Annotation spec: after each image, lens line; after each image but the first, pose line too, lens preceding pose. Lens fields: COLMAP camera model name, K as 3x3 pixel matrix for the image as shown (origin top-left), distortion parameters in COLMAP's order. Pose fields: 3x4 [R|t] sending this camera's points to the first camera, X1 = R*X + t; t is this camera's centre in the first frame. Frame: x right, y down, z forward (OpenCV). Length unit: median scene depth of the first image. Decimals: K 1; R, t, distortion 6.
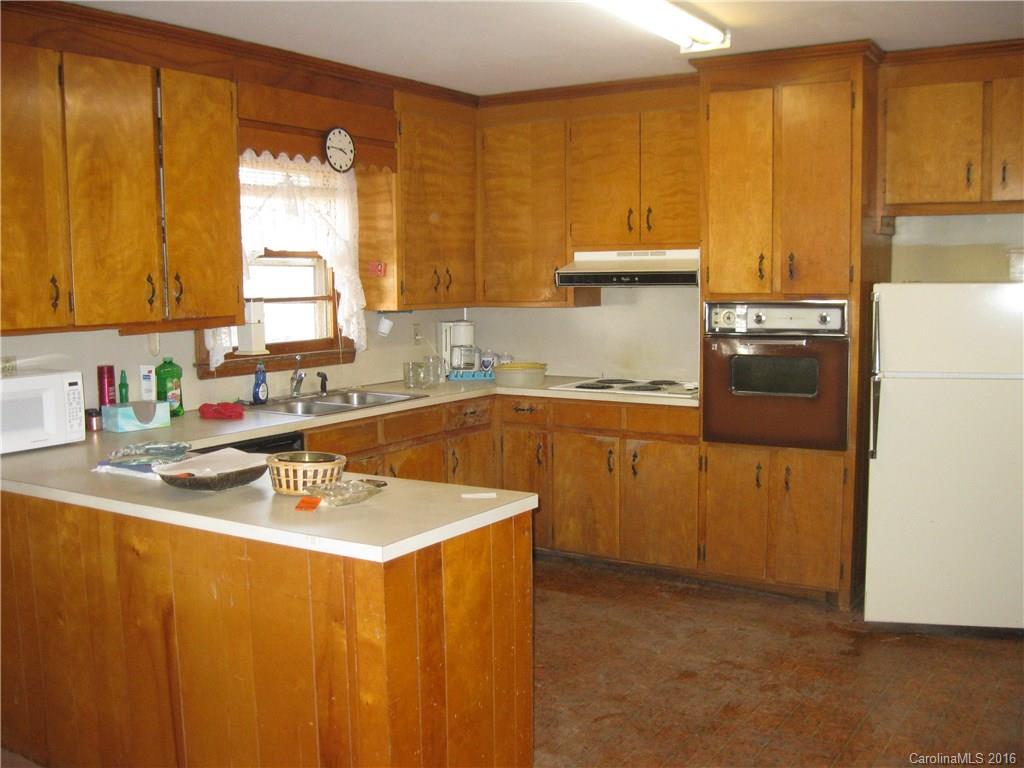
lens RADIAL K [[1049.7, 0, 512.0], [0, 1049.7, 384.0], [0, 0, 1]] dist [-0.100686, 0.024638]
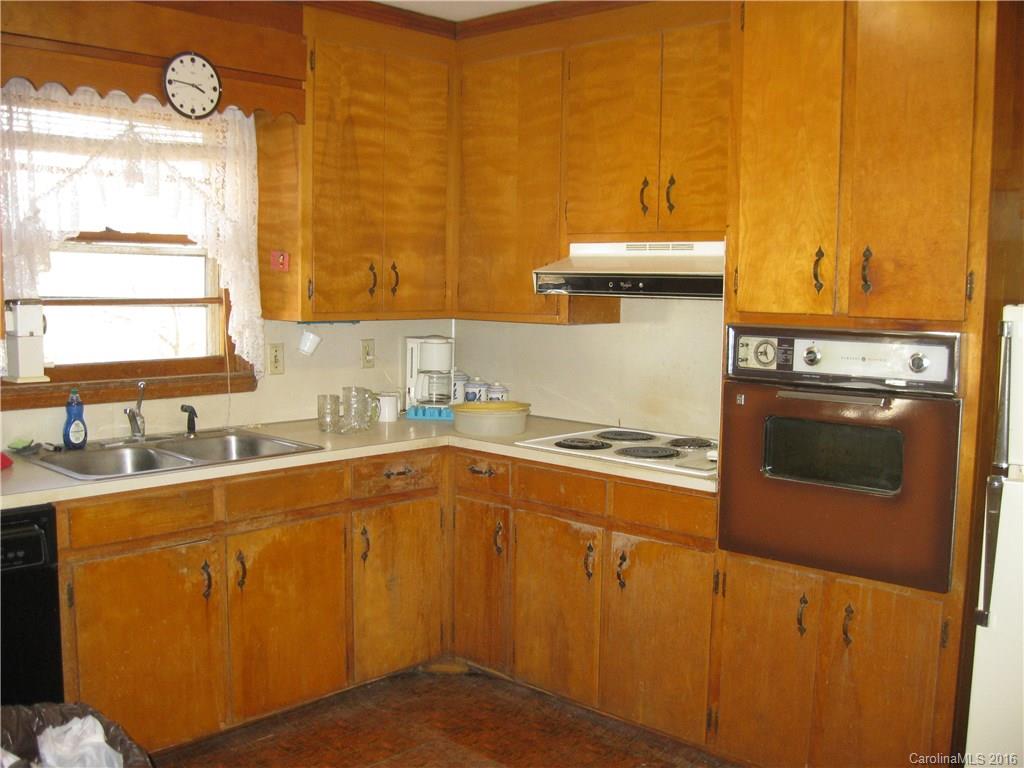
lens RADIAL K [[1049.7, 0, 512.0], [0, 1049.7, 384.0], [0, 0, 1]] dist [-0.100686, 0.024638]
pose [[0.980861, 0.044796, -0.189488, 0.163658], [-0.044941, 0.998983, 0.003532, -0.037254], [0.189453, 0.005052, 0.981877, 0.343221]]
